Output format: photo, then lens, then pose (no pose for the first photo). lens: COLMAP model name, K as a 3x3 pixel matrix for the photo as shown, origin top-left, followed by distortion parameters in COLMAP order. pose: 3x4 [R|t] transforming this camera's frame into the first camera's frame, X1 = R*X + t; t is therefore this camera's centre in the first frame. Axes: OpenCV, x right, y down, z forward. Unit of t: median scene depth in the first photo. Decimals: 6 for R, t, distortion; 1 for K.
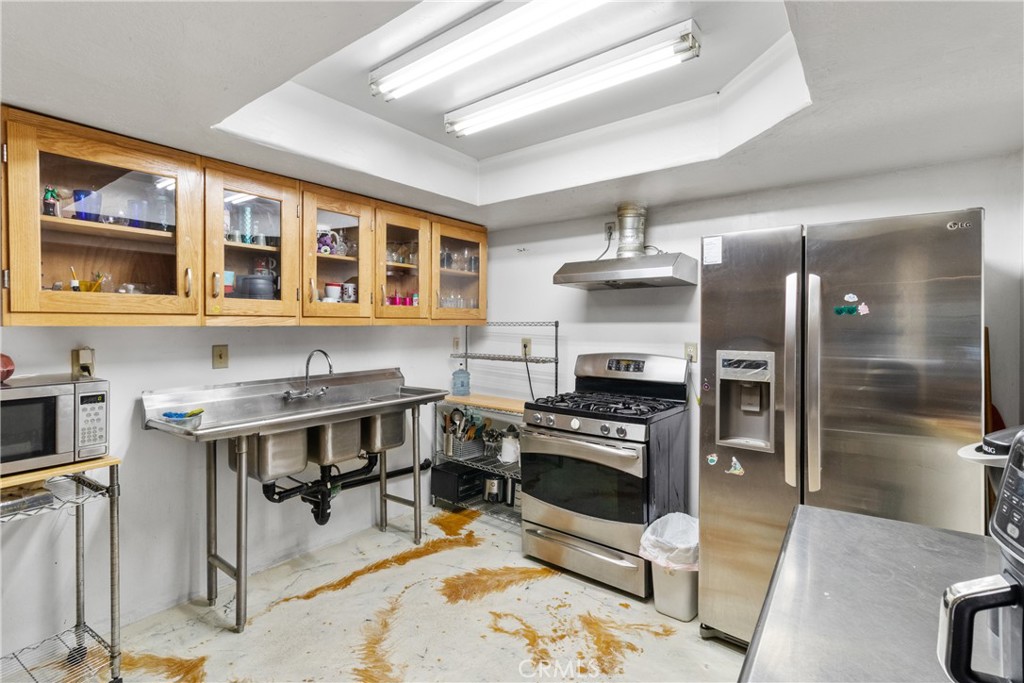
lens RADIAL K [[477.8, 0, 513.4], [0, 477.8, 334.7], [0, 0, 1]] dist [-0.002983, -0.000084]
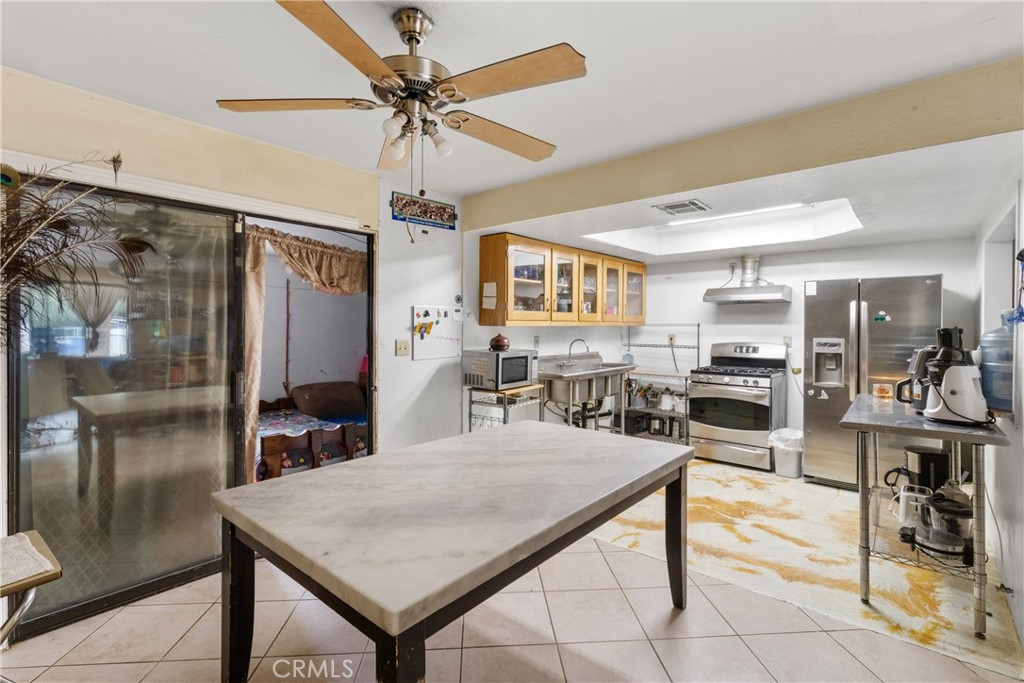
lens RADIAL K [[477.8, 0, 509.9], [0, 477.8, 335.6], [0, 0, 1]] dist [-0.002983, -0.000084]
pose [[0.997769, 0.000419, -0.066757, -0.525575], [-0.000326, 0.999999, 0.001404, 0.014332], [0.066757, -0.001379, 0.997768, -0.801813]]
